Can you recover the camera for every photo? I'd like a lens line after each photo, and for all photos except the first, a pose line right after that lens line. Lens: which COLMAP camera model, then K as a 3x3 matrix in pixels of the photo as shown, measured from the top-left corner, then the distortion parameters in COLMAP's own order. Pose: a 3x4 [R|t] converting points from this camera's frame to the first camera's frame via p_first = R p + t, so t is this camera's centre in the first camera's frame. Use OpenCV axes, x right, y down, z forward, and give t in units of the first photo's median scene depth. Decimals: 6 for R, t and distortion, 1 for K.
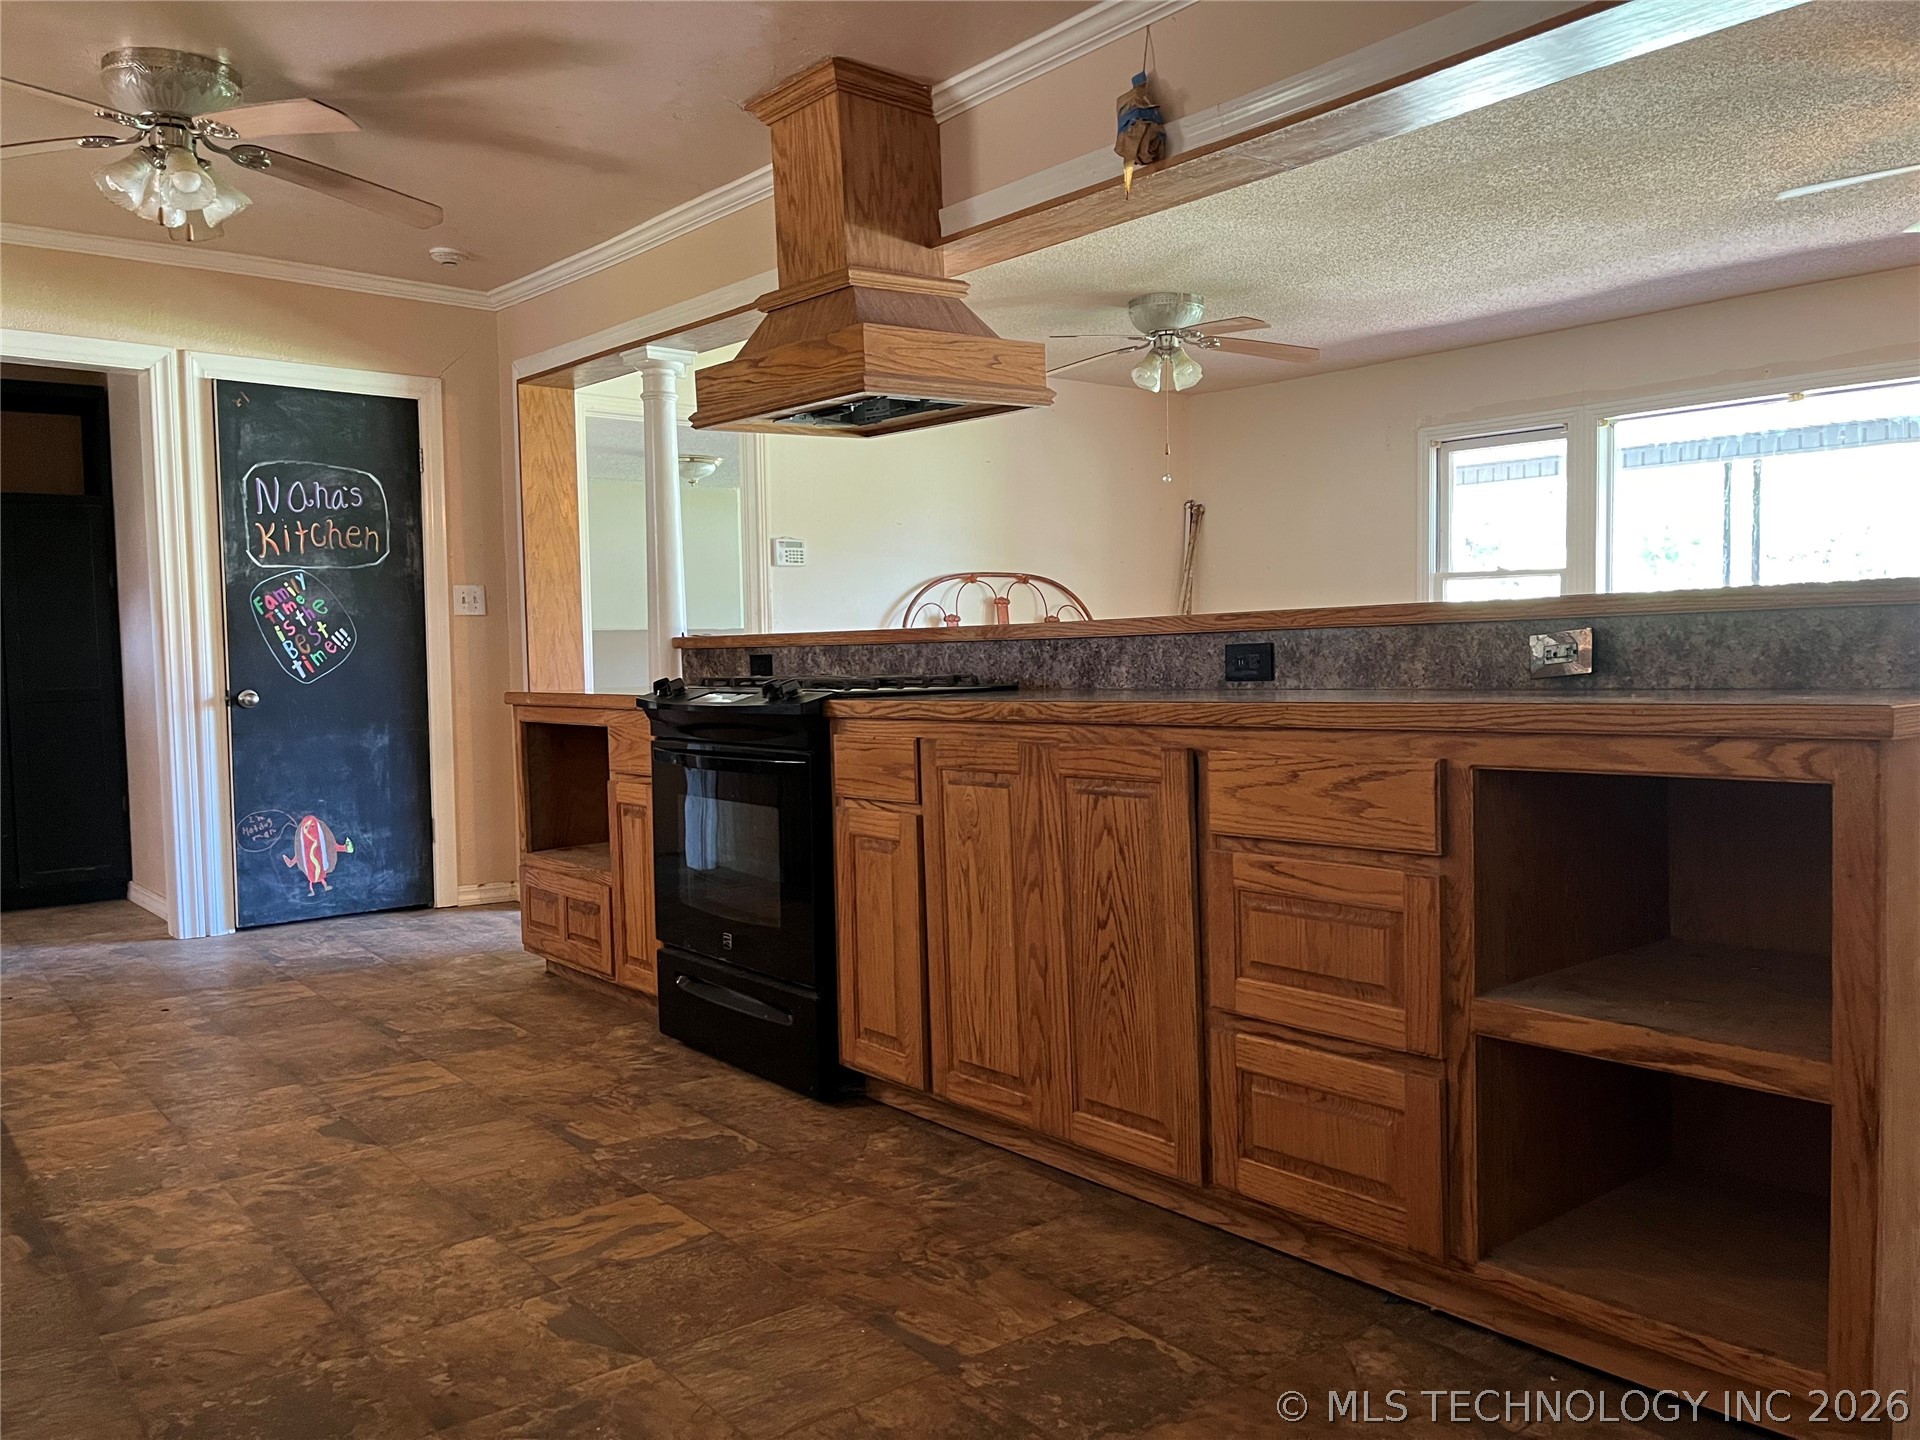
lens RADIAL K [[1483.9, 0, 970.1], [0, 1483.9, 713.5], [0, 0, 1]] dist [0.064775, -0.075656]
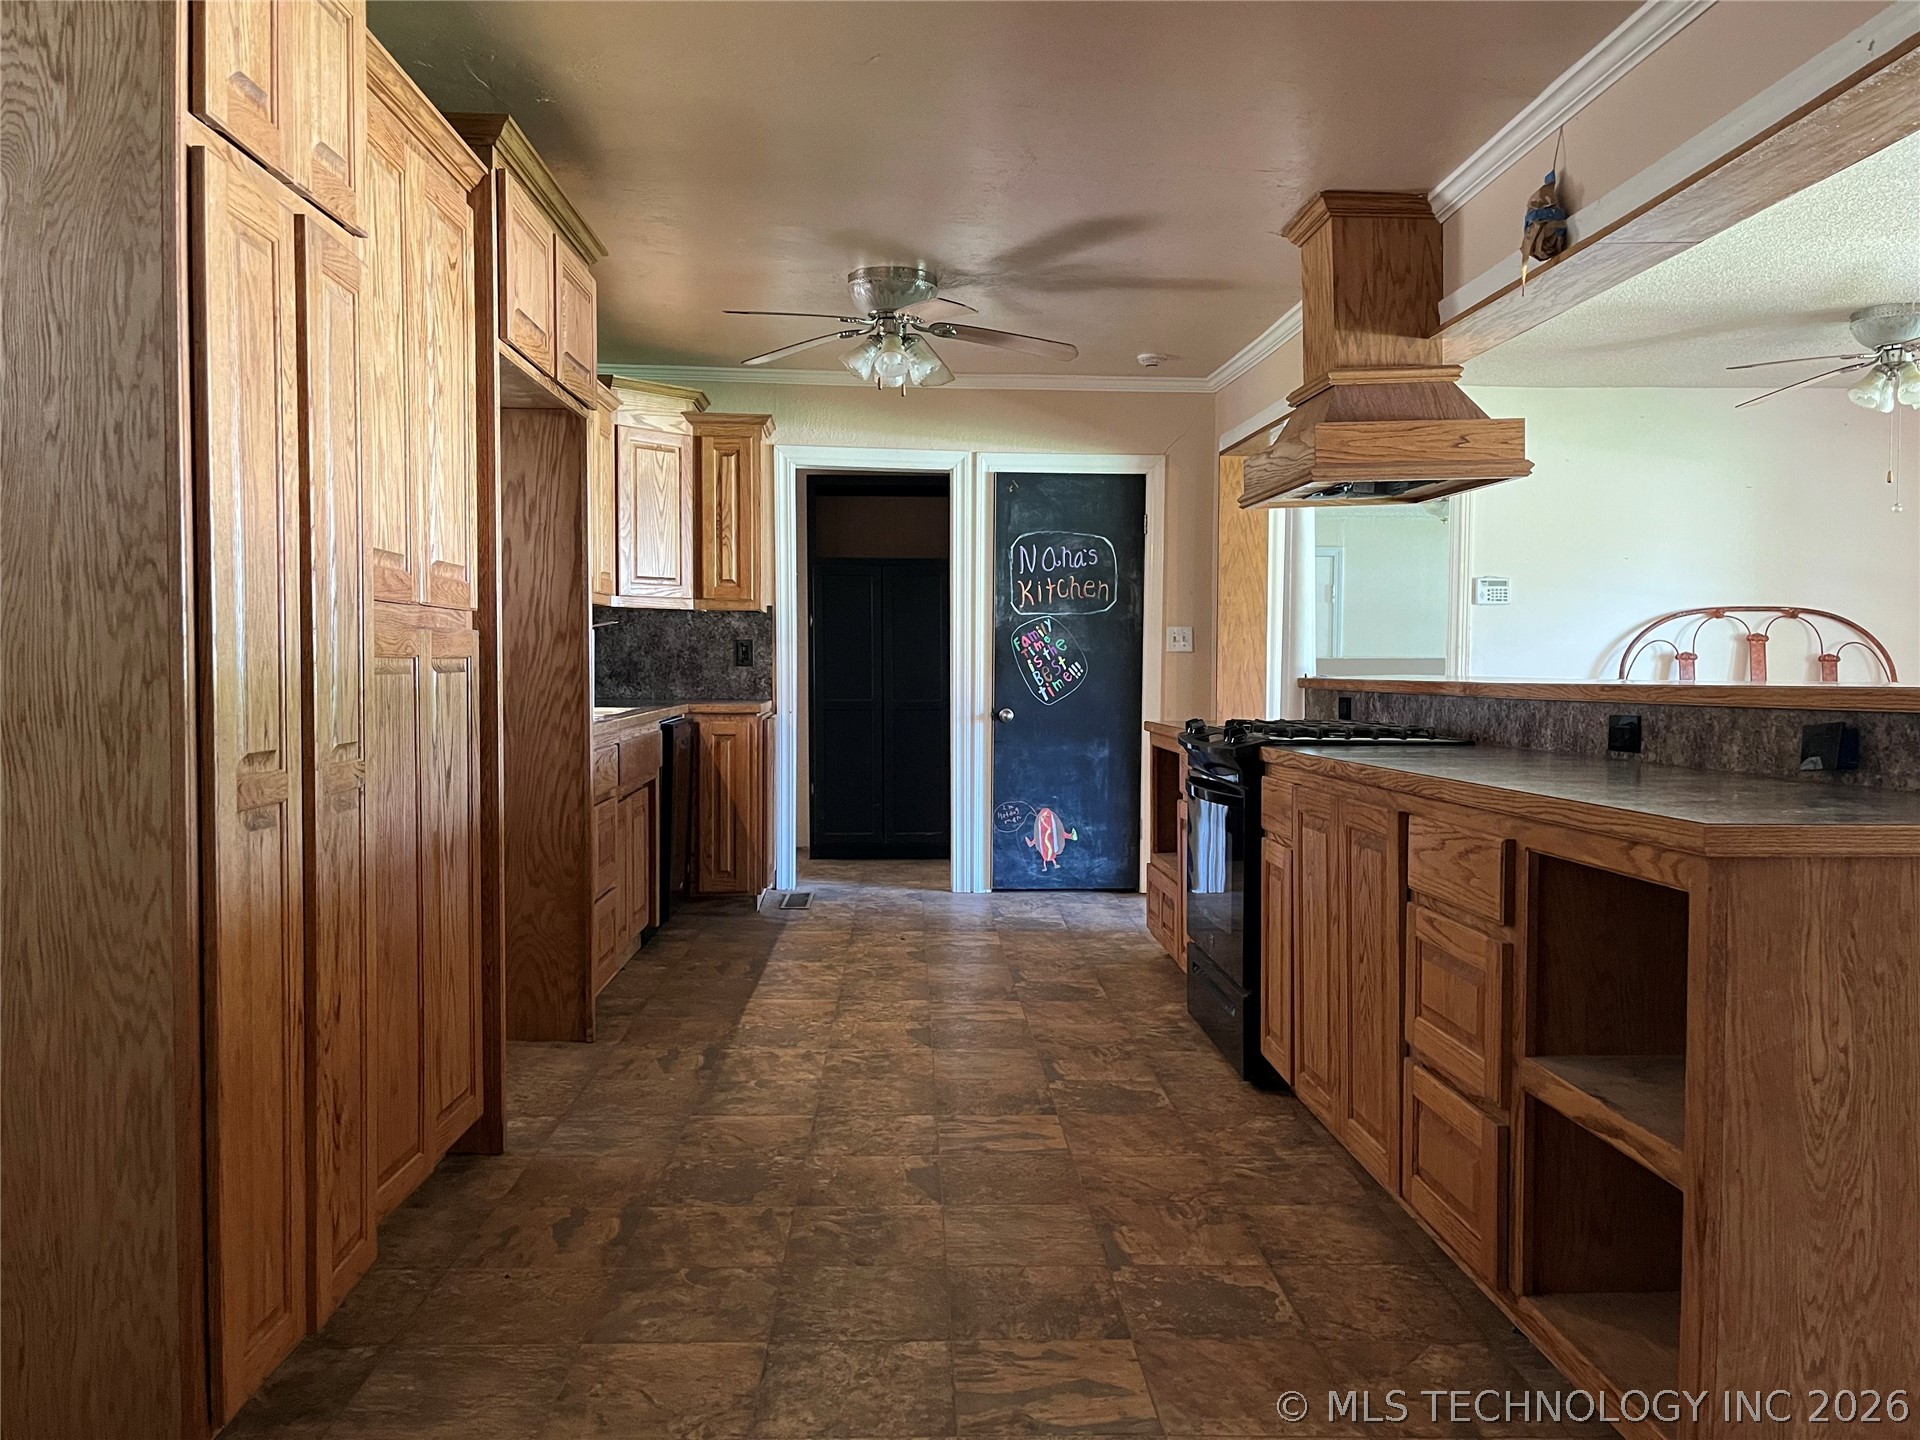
lens RADIAL K [[1483.9, 0, 961.1], [0, 1483.9, 721.8], [0, 0, 1]] dist [0.064775, -0.075656]
pose [[0.798173, 0.045403, -0.600715, 0.401226], [-0.044920, 0.998865, 0.015810, -0.034770], [0.600752, 0.014365, 0.799307, -0.086109]]
